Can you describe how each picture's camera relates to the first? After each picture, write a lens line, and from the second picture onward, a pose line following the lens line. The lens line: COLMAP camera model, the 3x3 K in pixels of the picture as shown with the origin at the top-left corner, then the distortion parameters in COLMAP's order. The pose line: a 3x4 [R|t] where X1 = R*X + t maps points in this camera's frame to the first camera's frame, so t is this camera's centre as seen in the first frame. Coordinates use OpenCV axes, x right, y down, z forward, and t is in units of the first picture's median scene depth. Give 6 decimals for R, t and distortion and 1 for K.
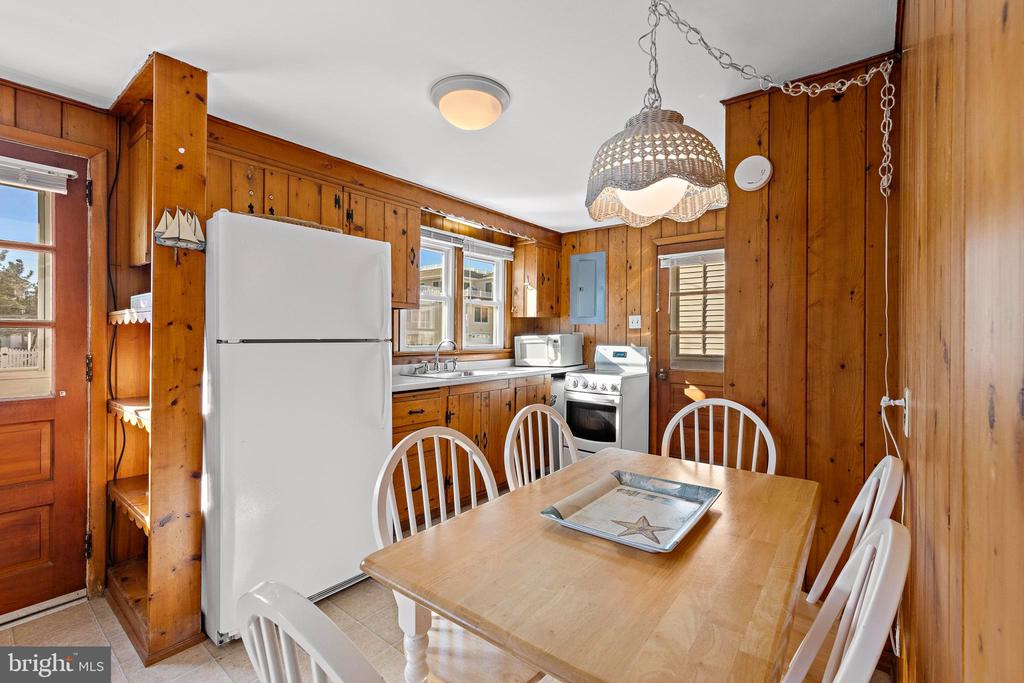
lens RADIAL K [[447.2, 0, 512.0], [0, 447.2, 341.5], [0, 0, 1]] dist [-0.000085, 0.000127]
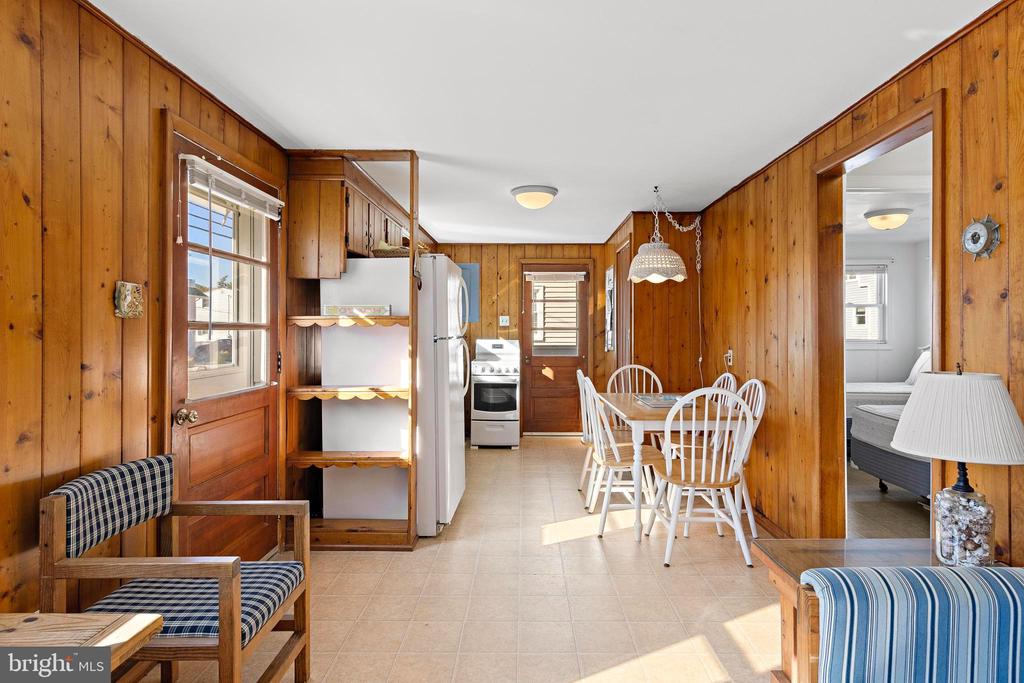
lens RADIAL K [[562.7, 0, 512.0], [0, 562.7, 341.5], [0, 0, 1]] dist [-0.000734, 0.000116]
pose [[0.792460, -0.016952, 0.609688, -0.801117], [0.011608, 0.999852, 0.012713, -0.005367], [-0.609813, -0.002997, 0.792540, -0.342687]]
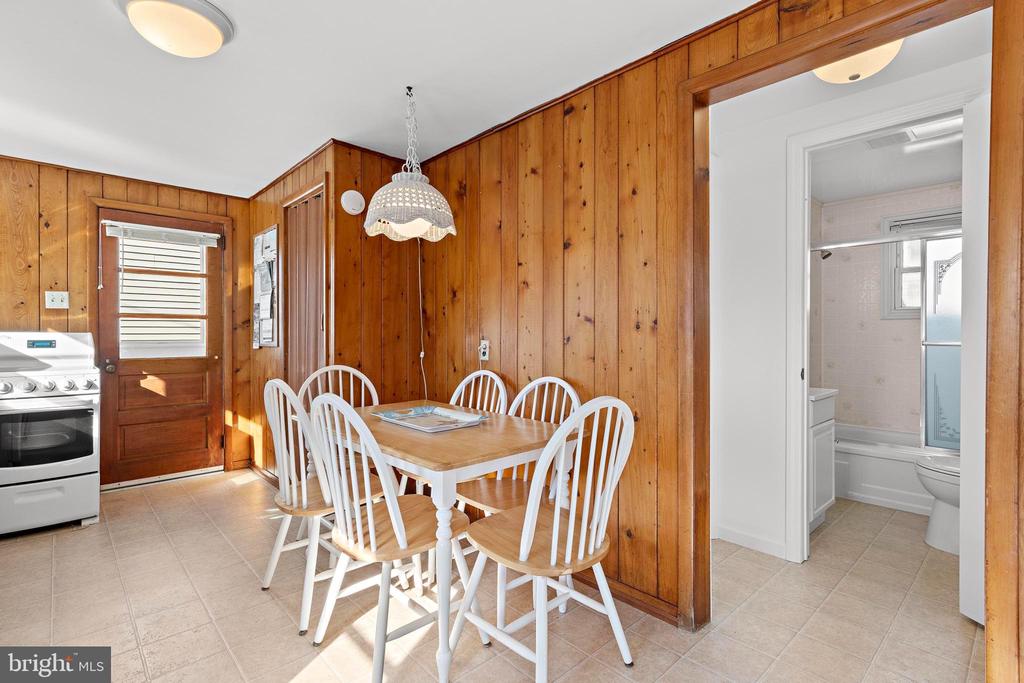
lens RADIAL K [[496.5, 0, 527.9], [0, 496.5, 337.0], [0, 0, 1]] dist [0.005725, 0.000157]
pose [[0.136337, -0.014613, 0.990555, -0.505642], [0.010048, 0.999860, 0.013367, 0.016960], [-0.990612, 0.008131, 0.136464, 0.130378]]
